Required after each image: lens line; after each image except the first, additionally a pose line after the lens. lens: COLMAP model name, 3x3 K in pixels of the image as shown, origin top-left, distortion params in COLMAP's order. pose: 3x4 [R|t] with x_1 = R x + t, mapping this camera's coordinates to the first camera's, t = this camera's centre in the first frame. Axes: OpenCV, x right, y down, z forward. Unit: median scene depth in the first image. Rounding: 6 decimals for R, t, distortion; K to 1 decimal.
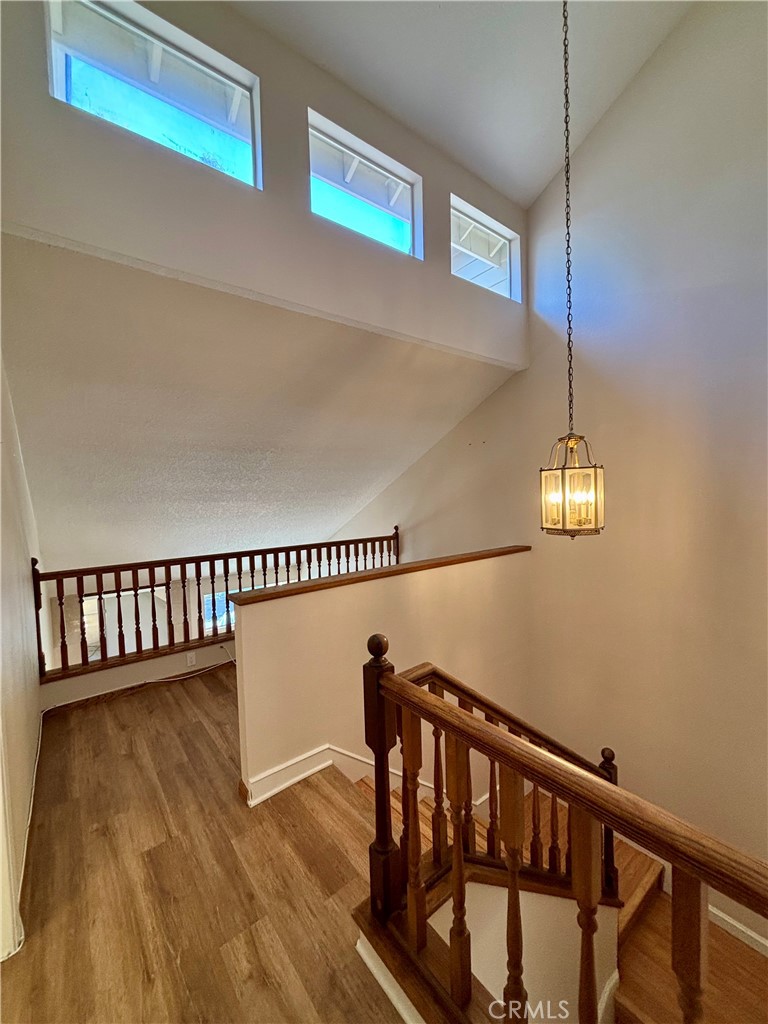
lens RADIAL K [[407.8, 0, 383.2], [0, 407.8, 515.0], [0, 0, 1]] dist [0.002704, -0.000386]
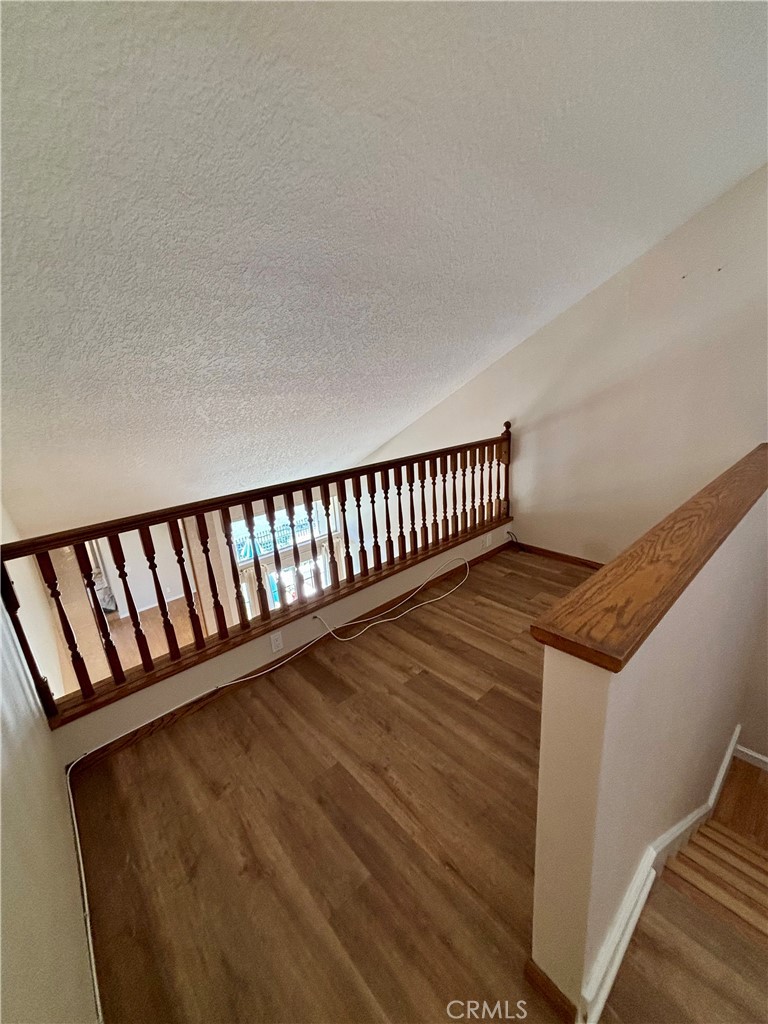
lens RADIAL K [[407.8, 0, 383.4], [0, 407.8, 510.6], [0, 0, 1]] dist [0.002704, -0.000386]
pose [[0.997583, -0.053922, 0.043835, -0.362933], [0.042256, 0.971470, 0.233366, 0.002207], [-0.055168, -0.230950, 0.971400, 0.462142]]
